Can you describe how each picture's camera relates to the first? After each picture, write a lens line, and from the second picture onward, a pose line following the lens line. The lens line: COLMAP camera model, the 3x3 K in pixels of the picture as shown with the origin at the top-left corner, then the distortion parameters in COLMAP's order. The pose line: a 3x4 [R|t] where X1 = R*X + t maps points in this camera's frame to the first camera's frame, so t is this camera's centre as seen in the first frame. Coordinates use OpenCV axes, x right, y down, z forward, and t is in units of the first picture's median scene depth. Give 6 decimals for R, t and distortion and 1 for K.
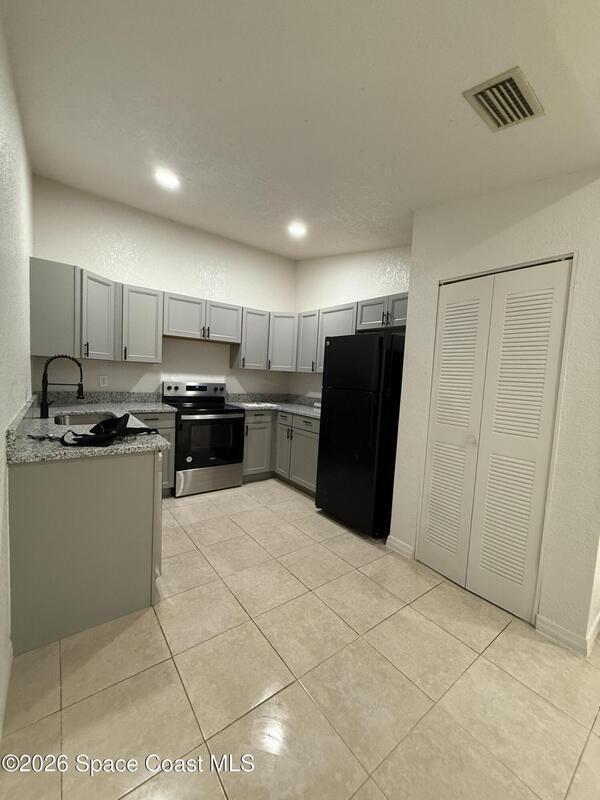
lens RADIAL K [[319.8, 0, 301.1], [0, 319.8, 397.4], [0, 0, 1]] dist [-0.000116, -0.000219]
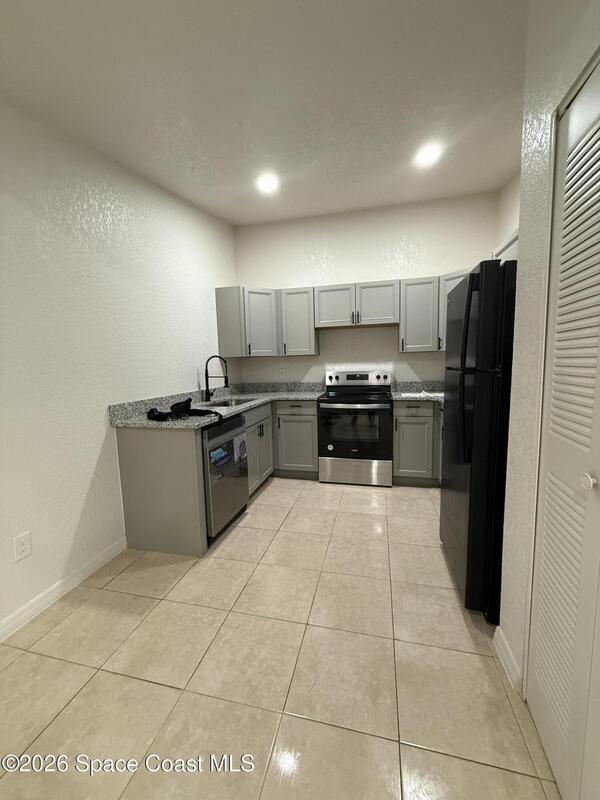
lens RADIAL K [[319.8, 0, 301.1], [0, 319.8, 397.4], [0, 0, 1]] dist [-0.000116, -0.000219]
pose [[0.624353, 0.013601, -0.781024, 0.385143], [0.005768, 0.999741, 0.022021, 0.012815], [0.781121, -0.018253, 0.624113, 0.303862]]
